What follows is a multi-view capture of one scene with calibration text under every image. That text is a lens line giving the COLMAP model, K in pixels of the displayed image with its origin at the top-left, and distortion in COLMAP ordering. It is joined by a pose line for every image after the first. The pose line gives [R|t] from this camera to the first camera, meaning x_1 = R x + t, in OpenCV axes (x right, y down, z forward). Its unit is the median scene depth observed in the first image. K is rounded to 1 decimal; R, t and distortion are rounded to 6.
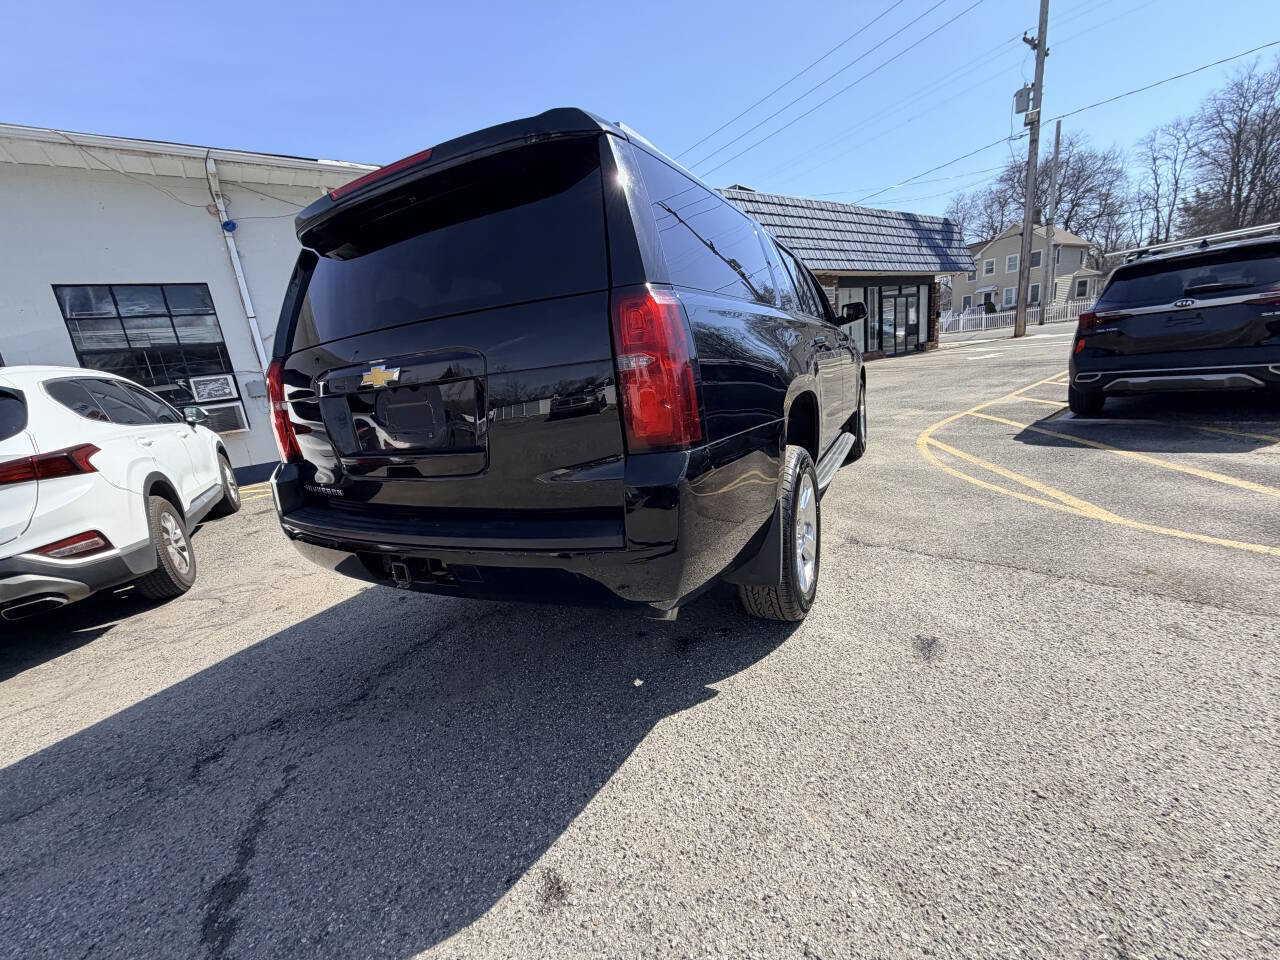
lens RADIAL K [[509.6, 0, 639.2], [0, 509.6, 478.9], [0, 0, 1]] dist [0.001504, 0.000299]
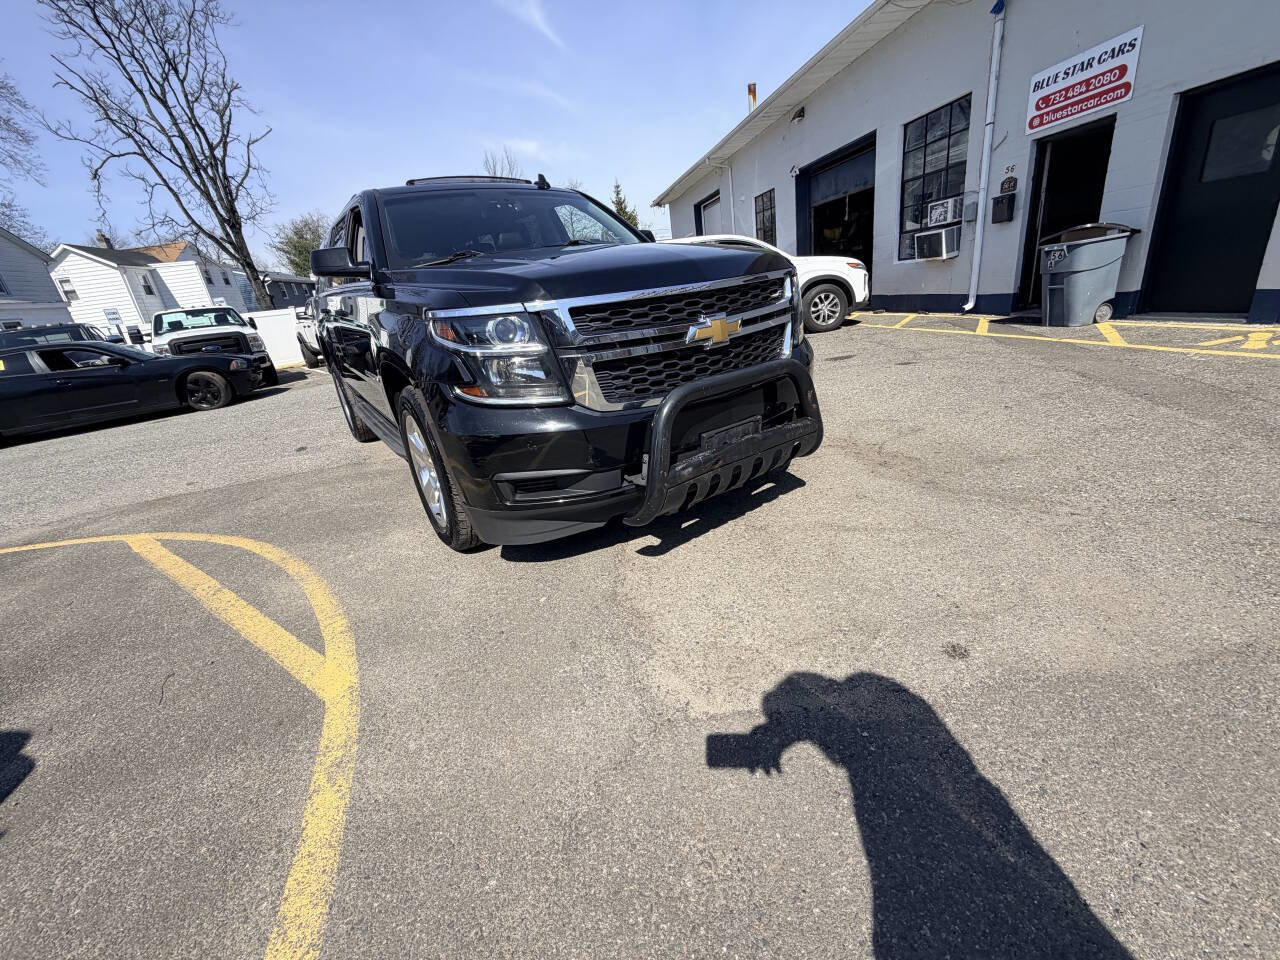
lens RADIAL K [[512.7, 0, 640.0], [0, 512.7, 480.0], [0, 0, 1]] dist [-0.000828, 0.000096]
pose [[-0.445604, 0.474671, -0.759028, 0.706175], [-0.030438, 0.839335, 0.542762, -0.373075], [0.894712, 0.264961, -0.359563, 1.338616]]
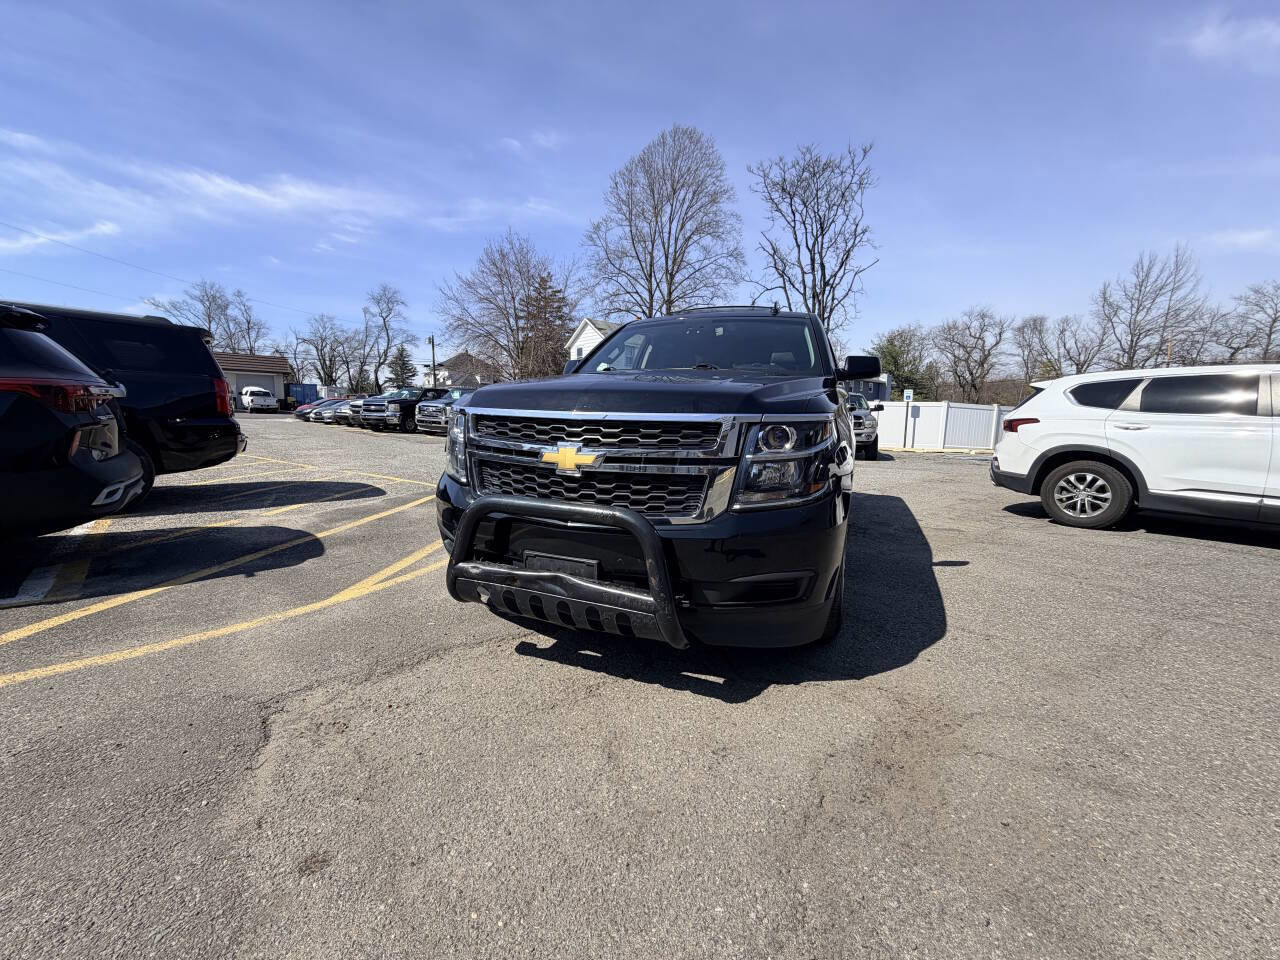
lens RADIAL K [[505.1, 0, 636.7], [0, 505.1, 479.9], [0, 0, 1]] dist [-0.001620, -0.000197]
pose [[-0.993204, 0.100278, -0.059083, 0.314803], [0.072284, 0.929313, 0.362151, -0.376653], [0.091222, 0.355419, -0.930245, 1.575246]]
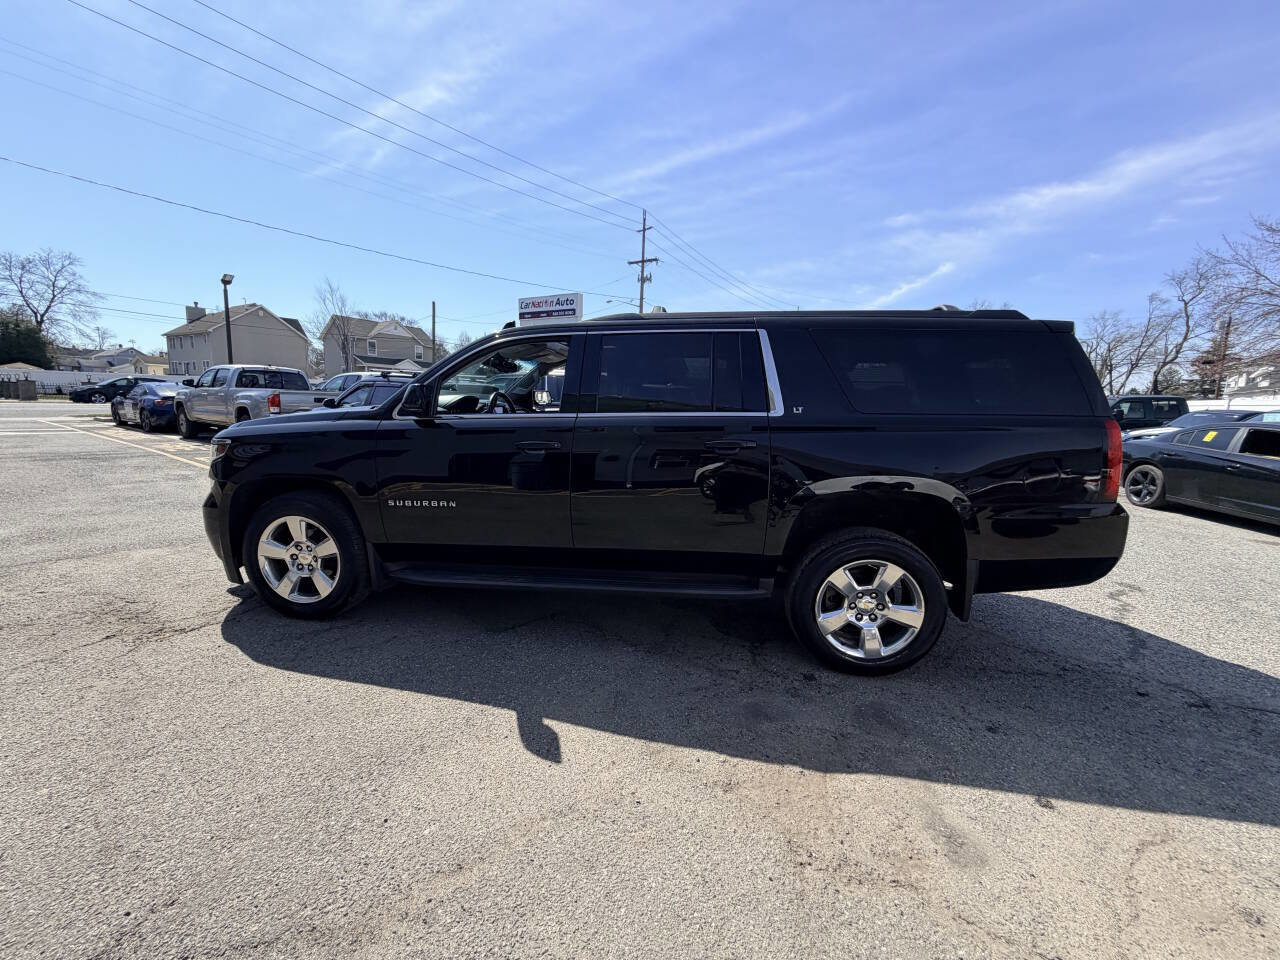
lens RADIAL K [[511.2, 0, 640.0], [0, 511.2, 480.0], [0, 0, 1]] dist [0.000568, 0.000088]
pose [[-0.341751, -0.040688, 0.938909, -0.589749], [0.223436, 0.966897, 0.123229, -0.195012], [-0.912843, 0.251900, -0.321347, 0.985071]]
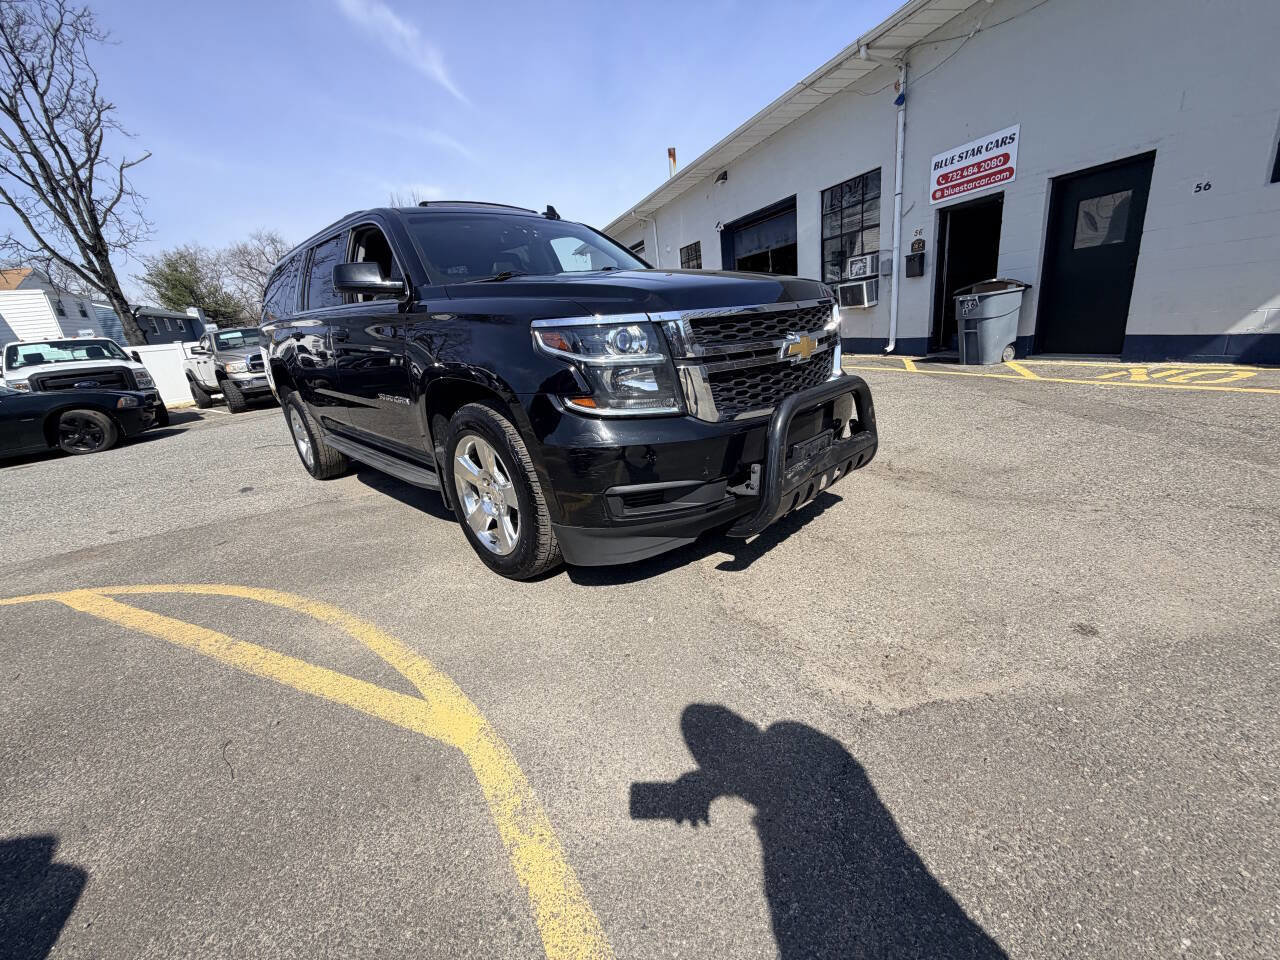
lens RADIAL K [[512.4, 0, 638.9], [0, 512.4, 478.5], [0, 0, 1]] dist [0.001161, -0.000522]
pose [[-0.295047, 0.419616, -0.858411, 0.763105], [-0.085501, 0.883206, 0.461125, -0.344725], [0.951650, 0.209448, -0.224710, 1.214363]]
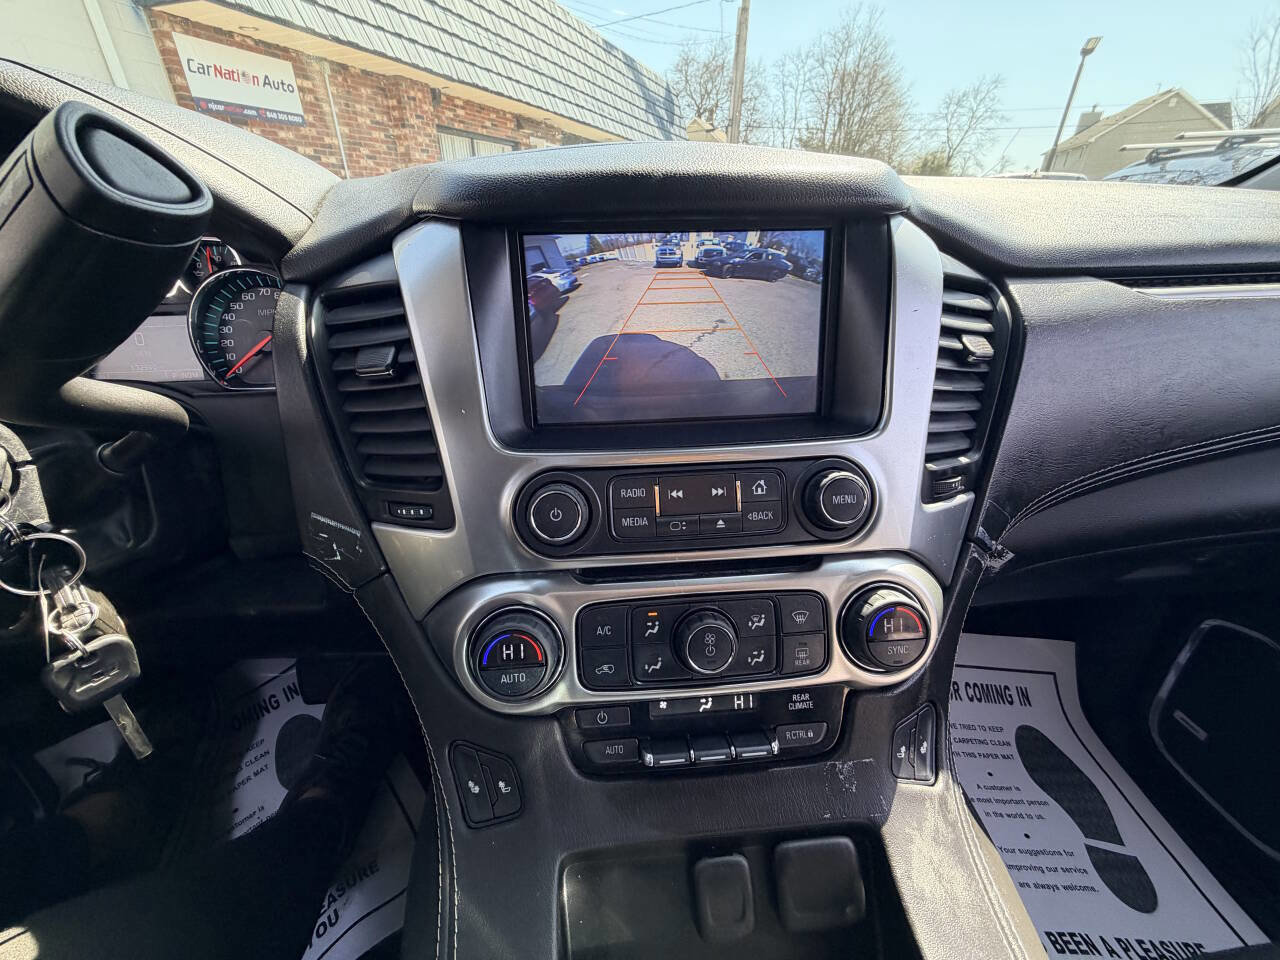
lens RADIAL K [[505.1, 0, 636.7], [0, 505.1, 479.9], [0, 0, 1]] dist [-0.001620, -0.000197]
pose [[0.843039, -0.144804, 0.517993, 0.142215], [0.029785, 0.974168, 0.223851, -0.238105], [-0.537026, -0.173286, 0.825575, 0.860089]]
